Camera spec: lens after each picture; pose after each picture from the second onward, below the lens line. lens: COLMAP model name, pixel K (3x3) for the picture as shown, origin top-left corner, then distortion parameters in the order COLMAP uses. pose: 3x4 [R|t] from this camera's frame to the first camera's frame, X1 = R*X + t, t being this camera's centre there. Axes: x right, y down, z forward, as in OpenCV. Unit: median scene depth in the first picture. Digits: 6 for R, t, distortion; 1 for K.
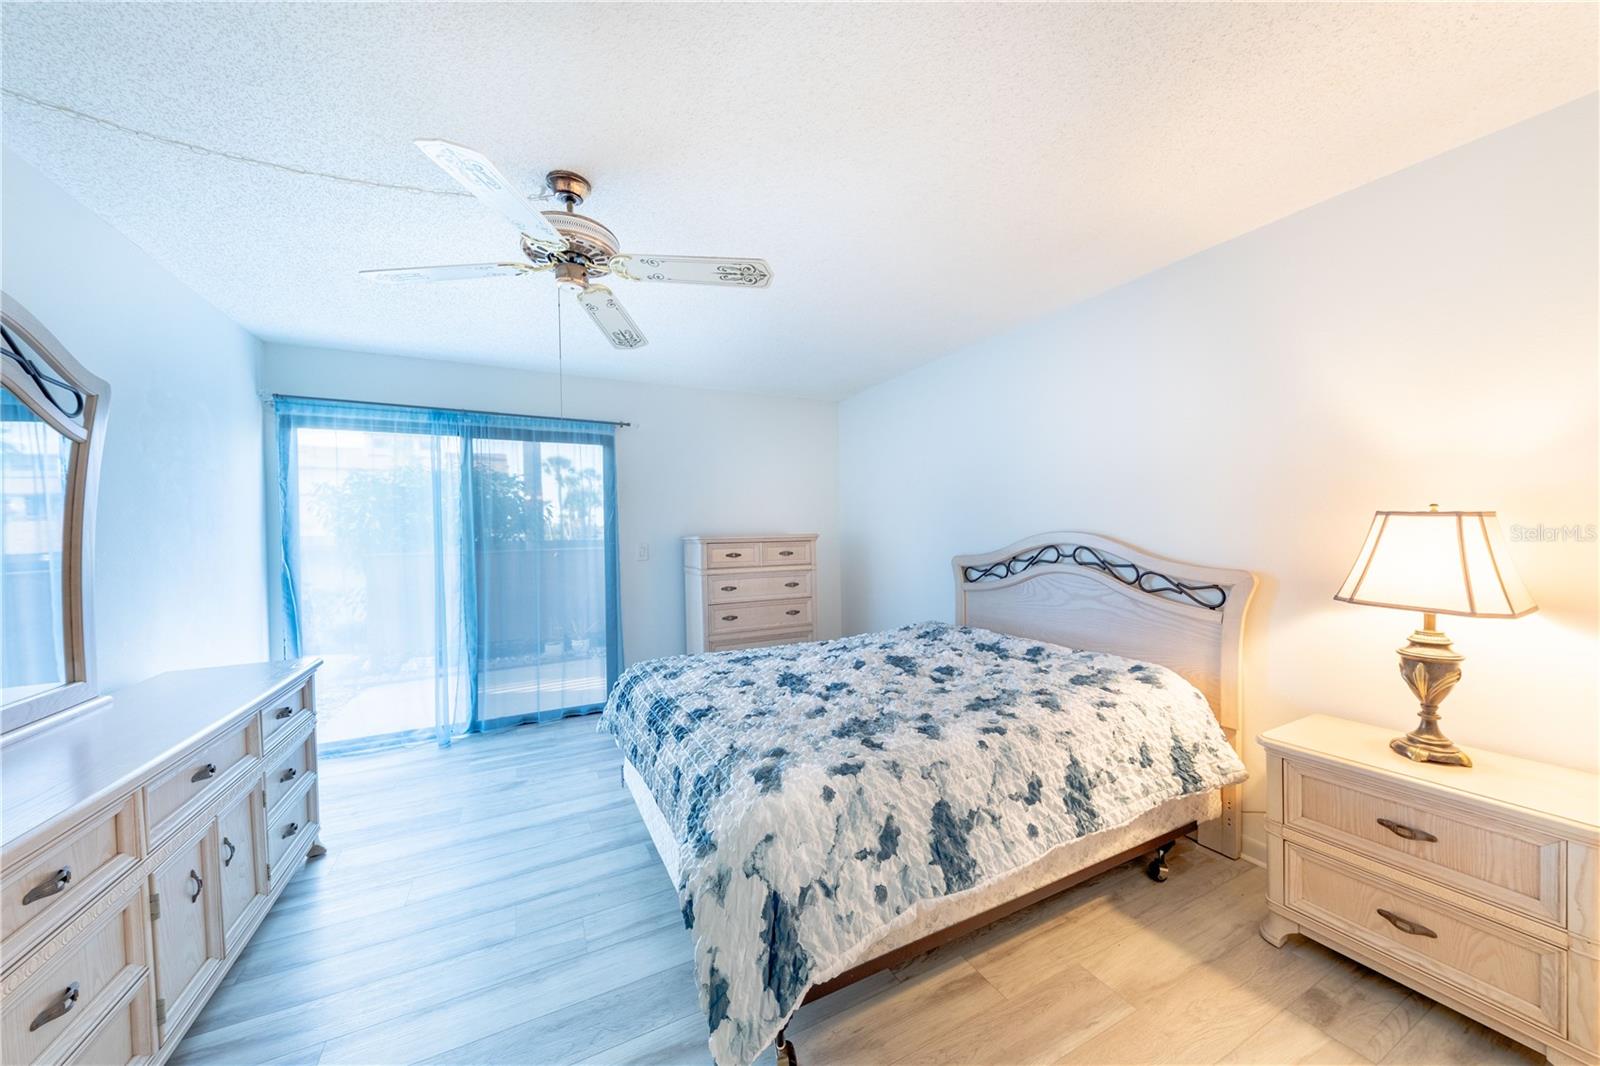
lens RADIAL K [[563.3, 0, 807.0], [0, 563.3, 535.4], [0, 0, 1]] dist [-0.000500, -0.000025]
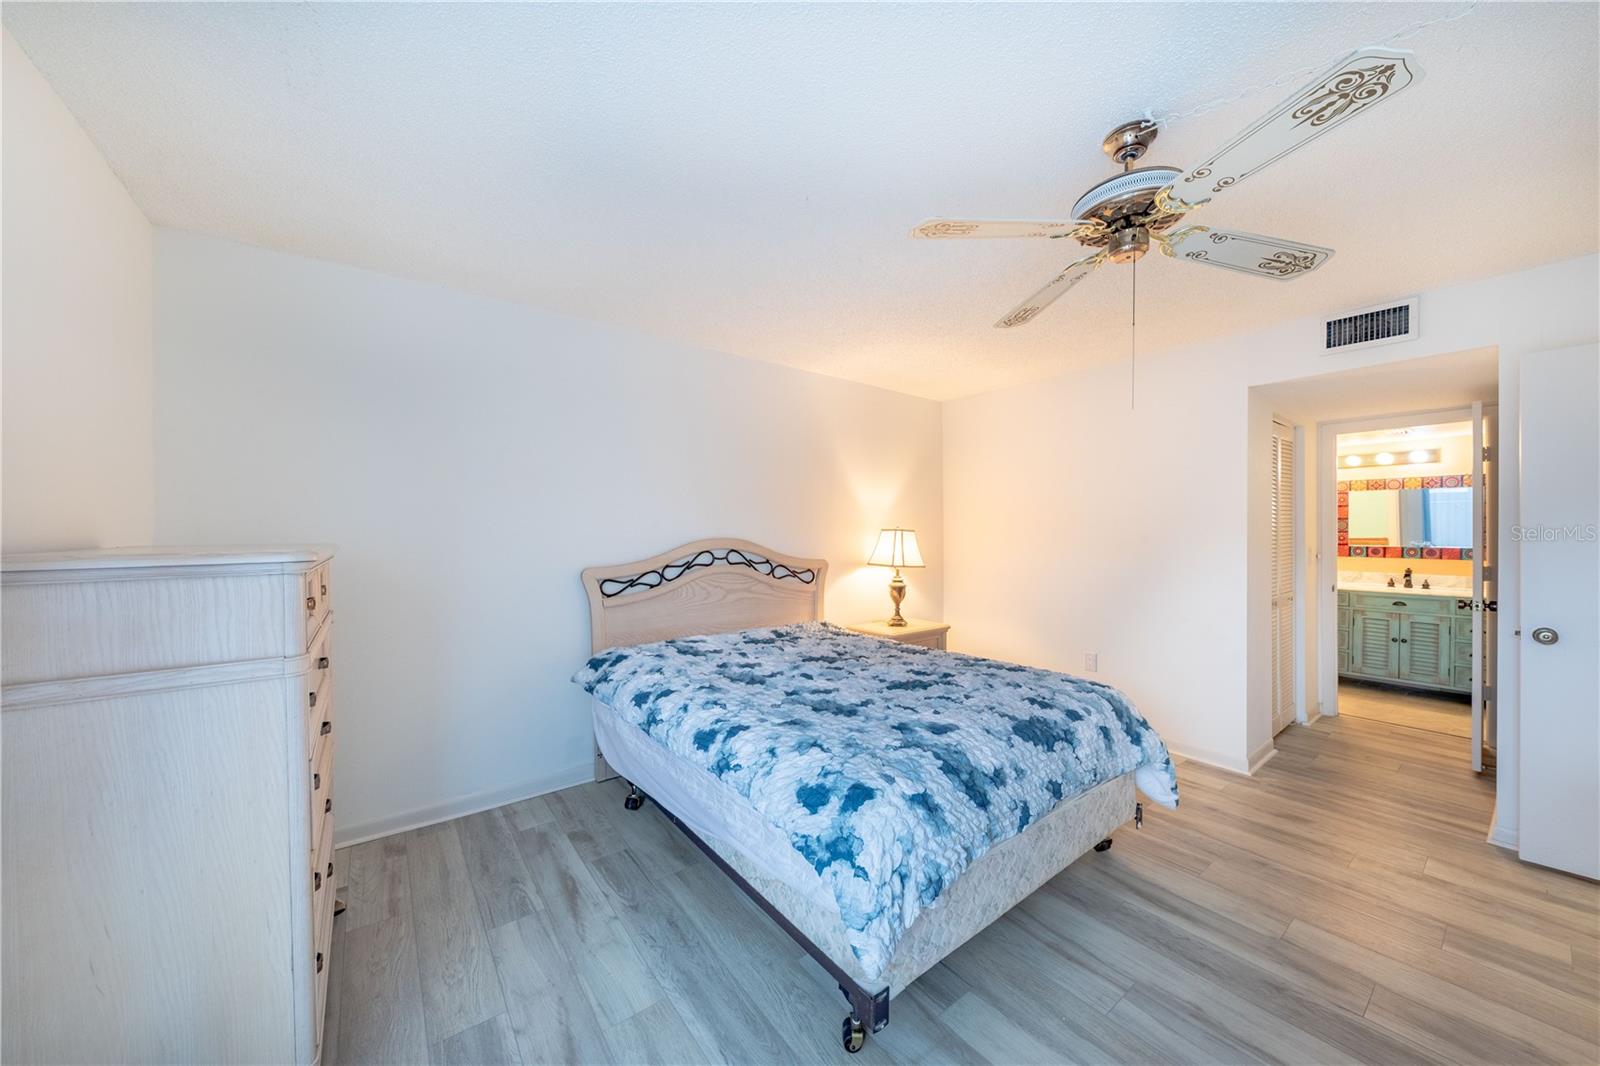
lens RADIAL K [[563.3, 0, 803.7], [0, 563.3, 534.8], [0, 0, 1]] dist [-0.000500, -0.000025]
pose [[-0.174006, 0.008831, 0.984705, -0.786081], [0.015911, 0.999854, -0.006155, -0.004048], [-0.984616, 0.014597, -0.174121, 1.092329]]
